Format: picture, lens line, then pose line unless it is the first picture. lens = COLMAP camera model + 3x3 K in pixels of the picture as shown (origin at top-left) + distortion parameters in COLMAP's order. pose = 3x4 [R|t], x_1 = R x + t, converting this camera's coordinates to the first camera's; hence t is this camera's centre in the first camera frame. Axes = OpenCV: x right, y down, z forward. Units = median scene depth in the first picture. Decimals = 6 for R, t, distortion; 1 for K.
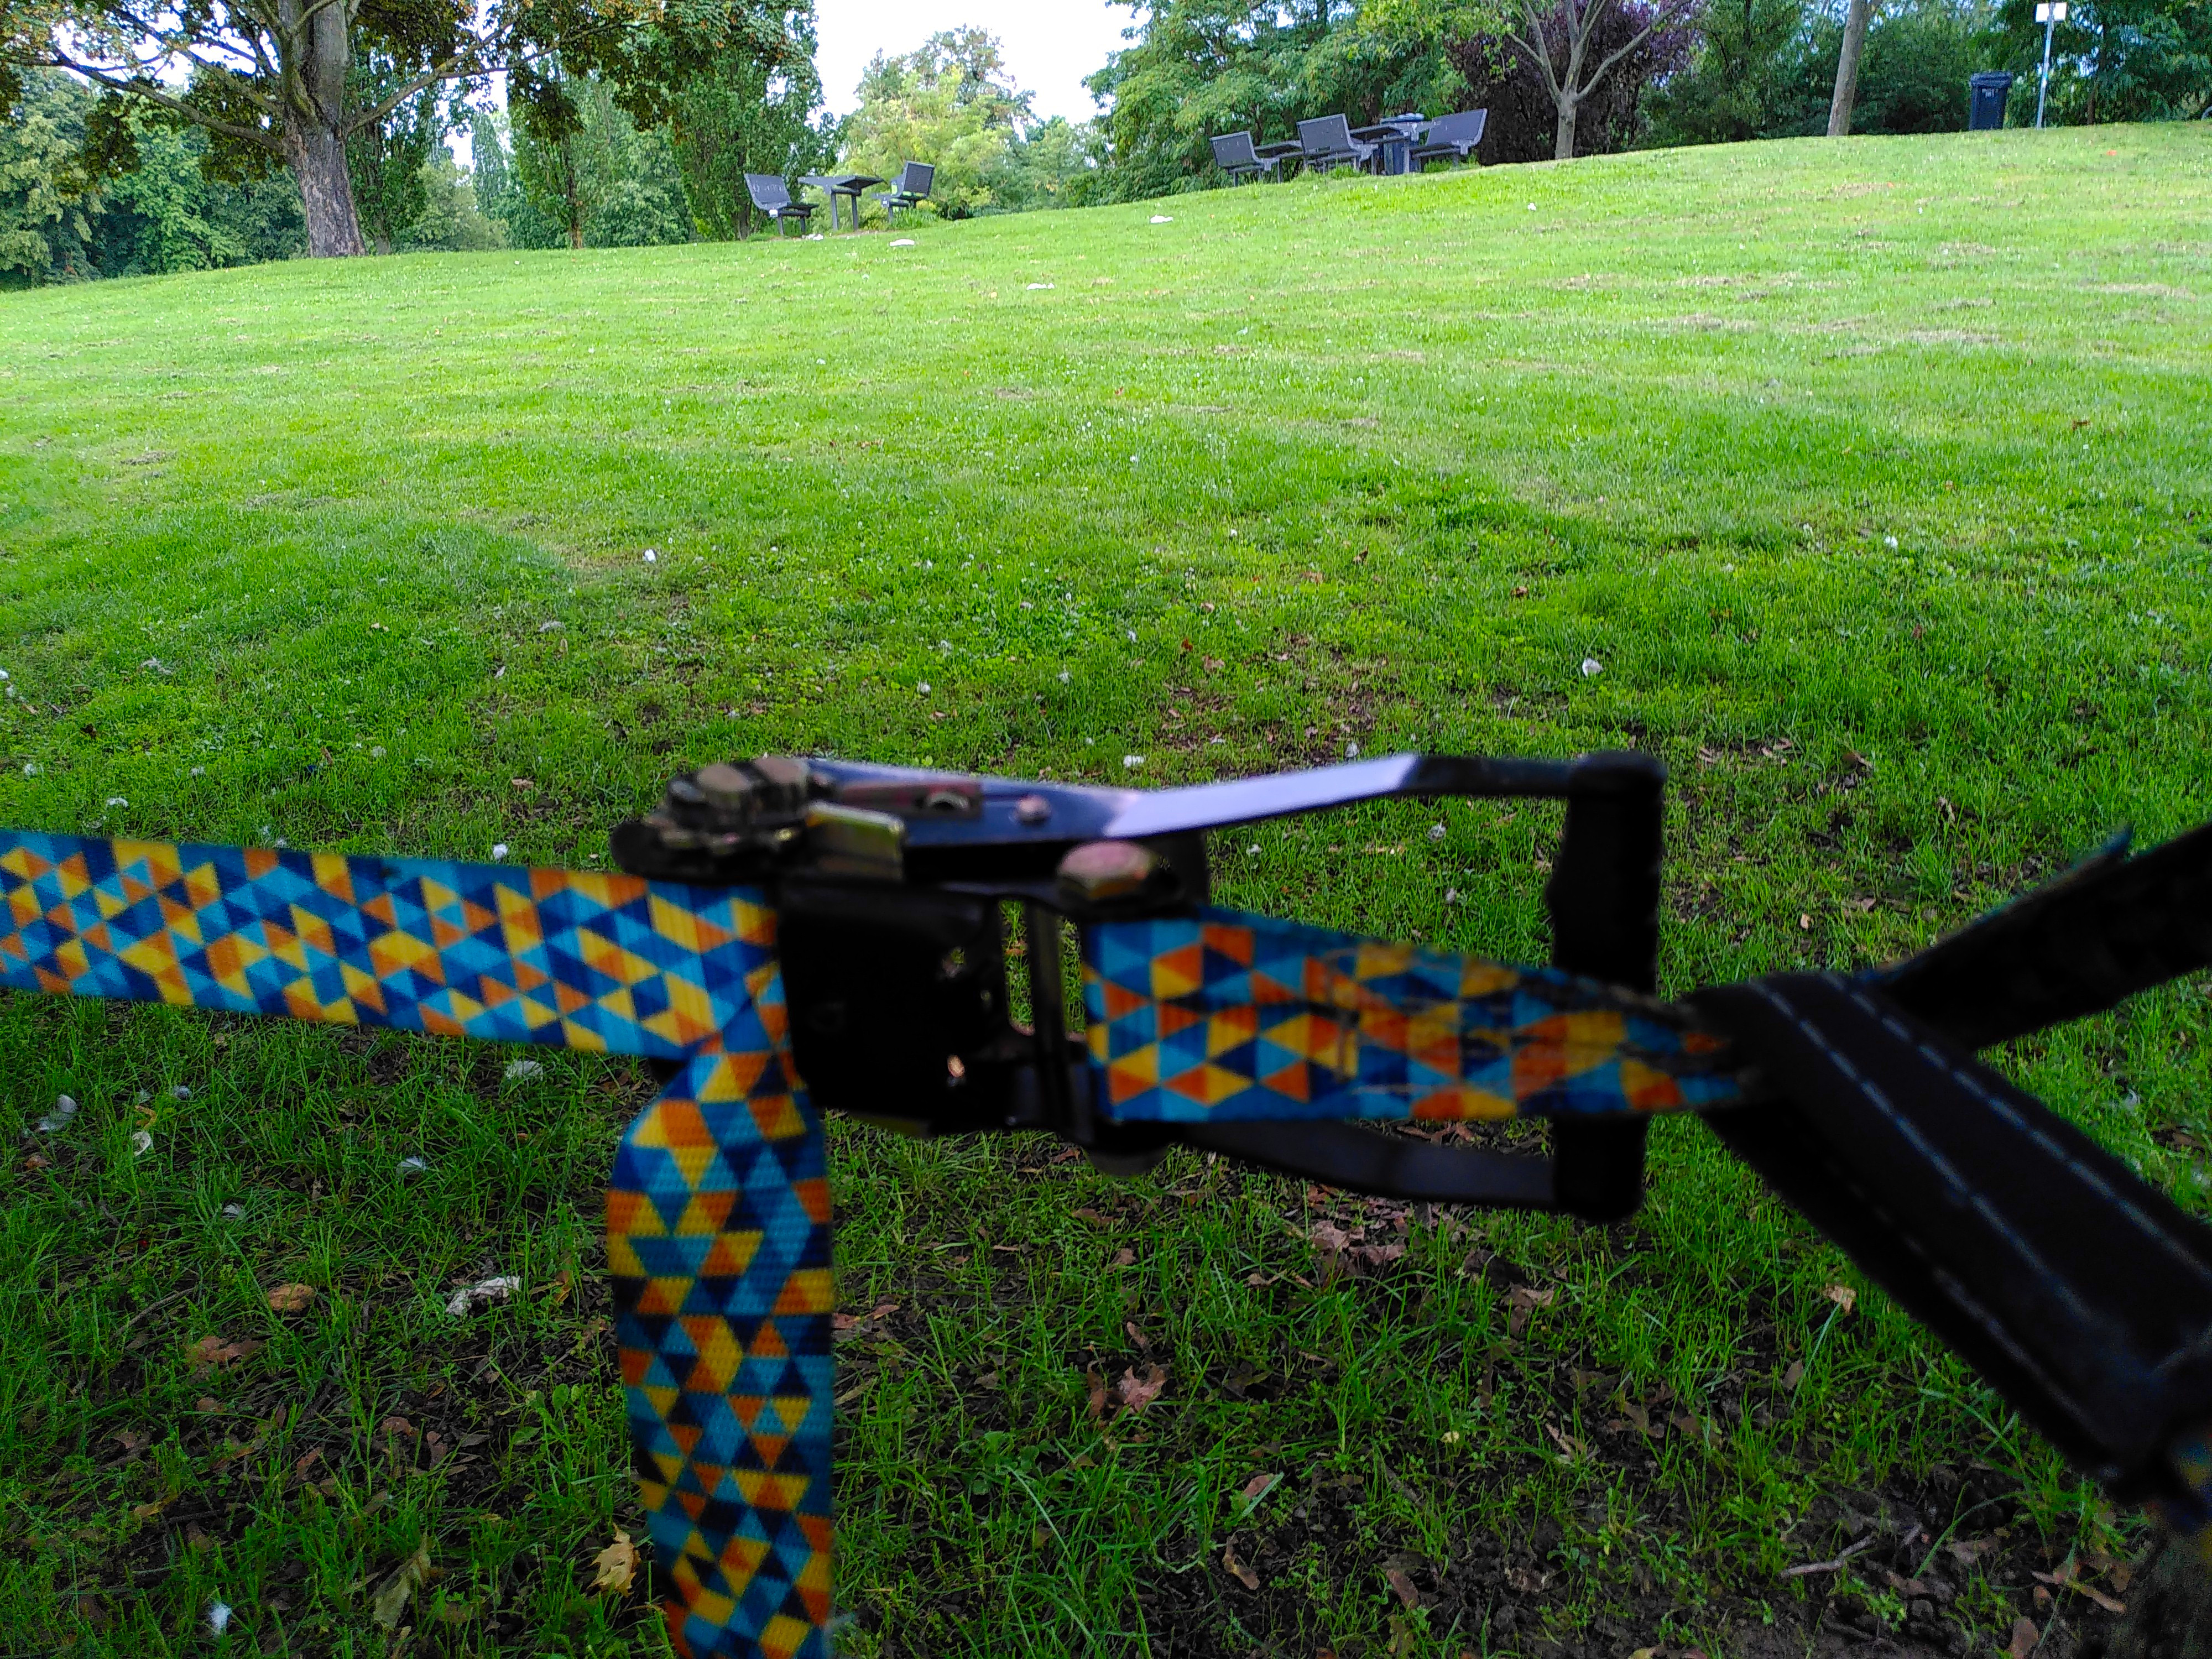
lens RADIAL K [[1733.5, 0, 1106.0], [0, 1733.5, 829.5], [0, 0, 1]] dist [0.009629, 0.011081]
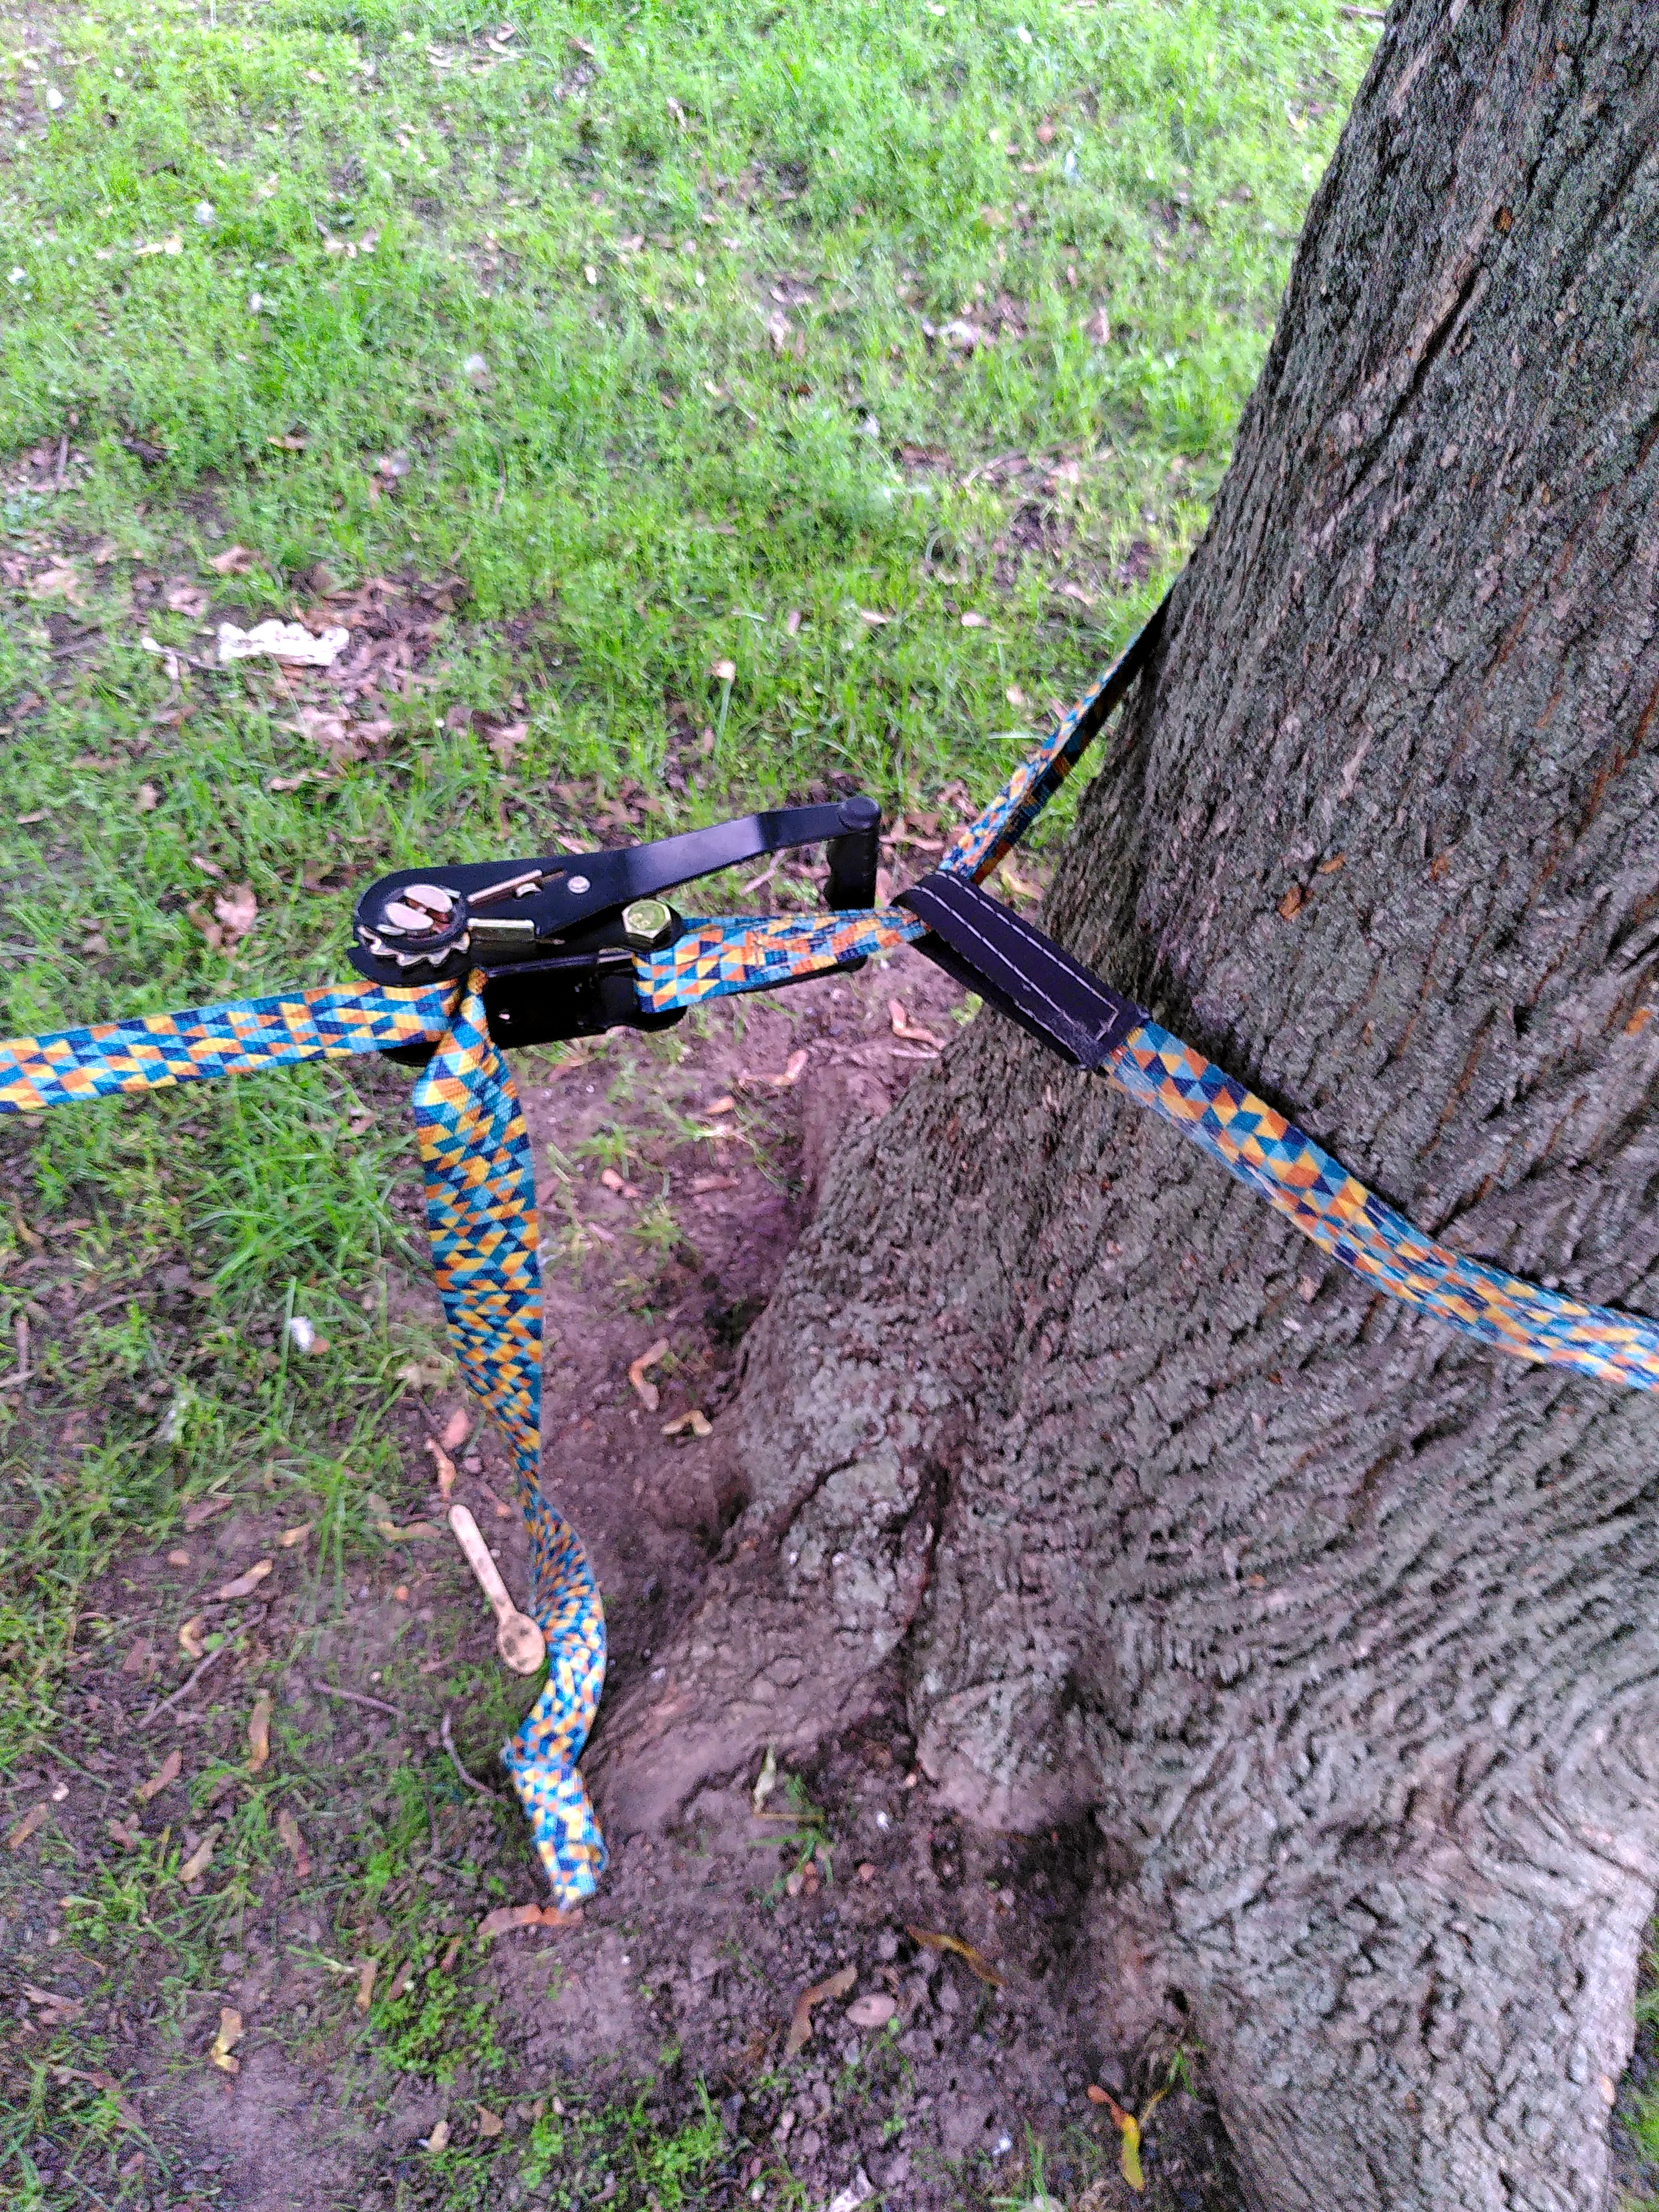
lens RADIAL K [[1733.5, 0, 829.5], [0, 1733.5, 1106.0], [0, 0, 1]] dist [0.009629, 0.011081]
pose [[0.837992, -0.385018, 0.386693, -0.578166], [0.111613, 0.814594, 0.569191, -0.782144], [-0.534146, -0.433818, 0.725596, -0.582043]]
